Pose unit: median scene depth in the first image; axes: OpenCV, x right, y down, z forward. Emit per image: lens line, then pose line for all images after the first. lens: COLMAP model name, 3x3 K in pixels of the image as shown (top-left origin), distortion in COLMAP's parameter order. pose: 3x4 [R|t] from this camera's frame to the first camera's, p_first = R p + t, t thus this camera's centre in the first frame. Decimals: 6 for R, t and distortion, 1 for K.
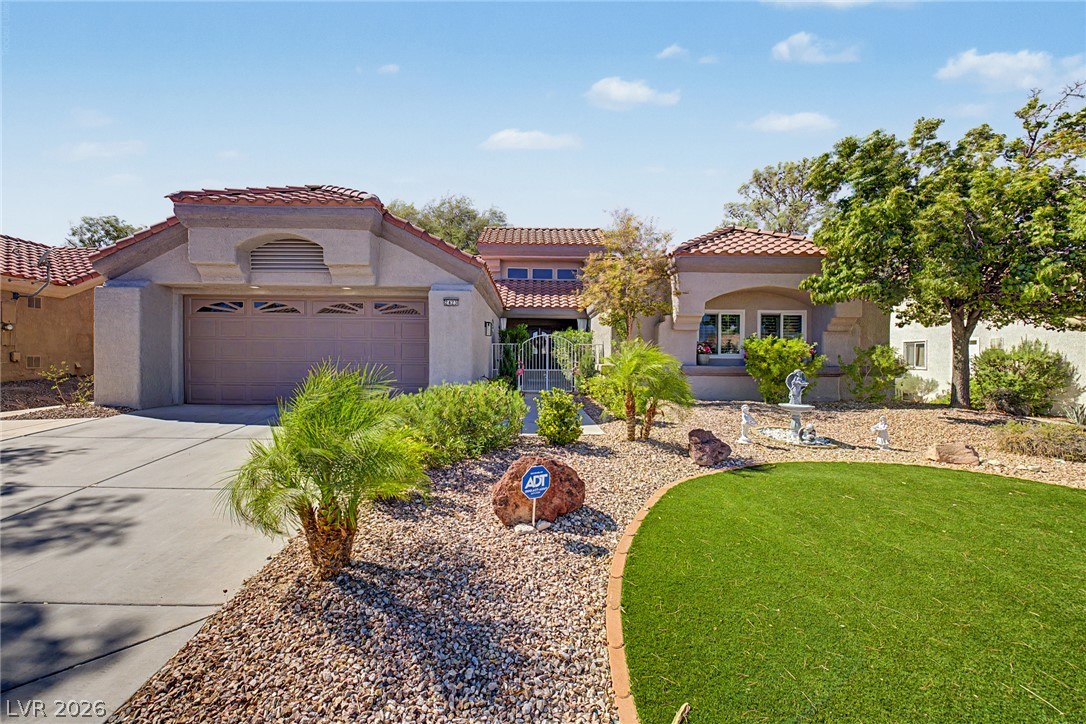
lens RADIAL K [[457.4, 0, 540.3], [0, 457.4, 363.0], [0, 0, 1]] dist [-0.000032, 0.000178]
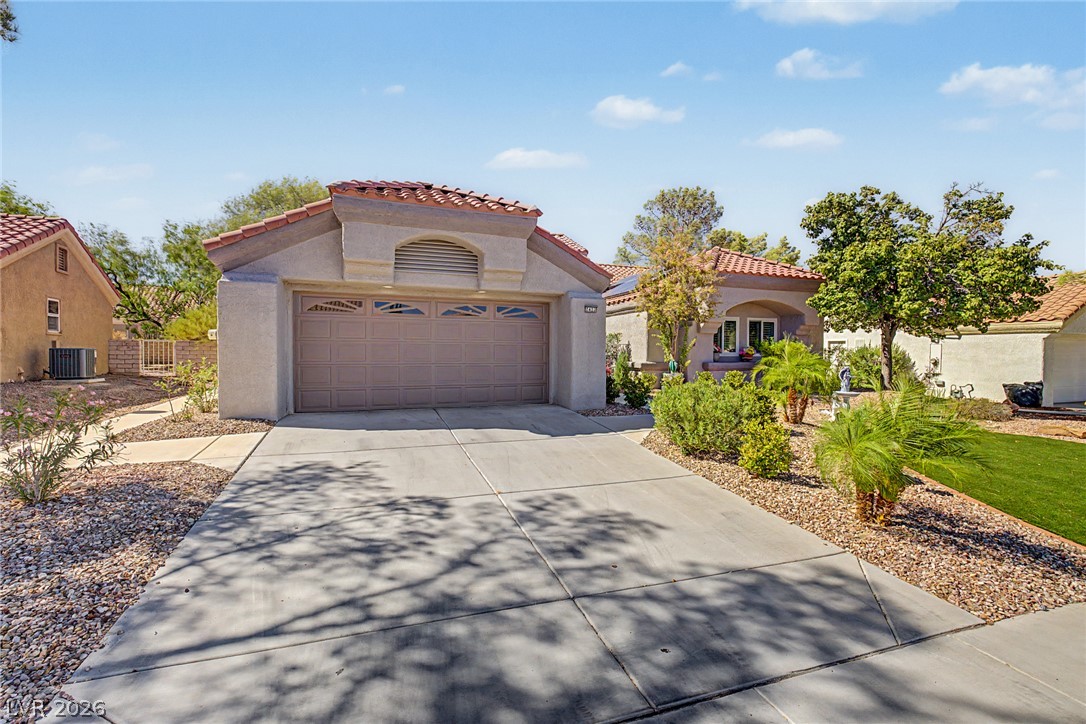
lens RADIAL K [[460.1, 0, 540.9], [0, 460.1, 356.5], [0, 0, 1]] dist [0.005966, -0.000136]
pose [[0.944188, -0.006965, 0.329334, -0.669389], [0.005972, 0.999974, 0.004027, -0.023292], [-0.329353, -0.001836, 0.944205, -0.013047]]
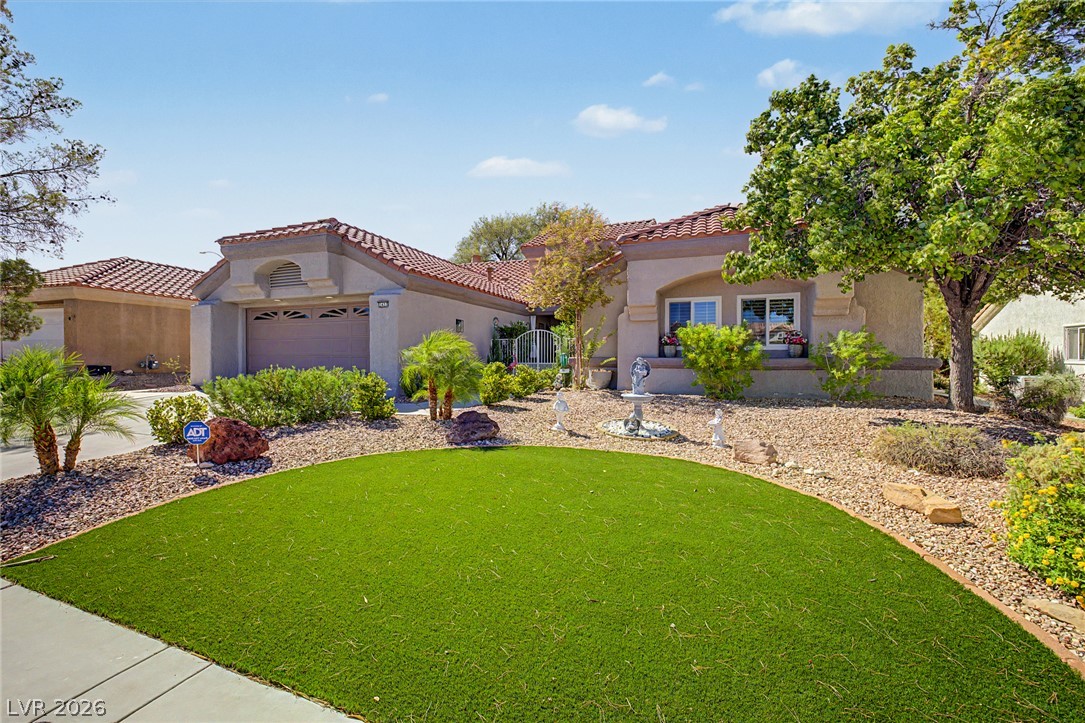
lens RADIAL K [[456.9, 0, 539.8], [0, 456.9, 362.5], [0, 0, 1]] dist [-0.000032, 0.000178]
pose [[0.928516, -0.001485, -0.371290, 0.628704], [0.002949, 0.999990, 0.003377, 0.016897], [0.371282, -0.004231, 0.928511, 0.032660]]
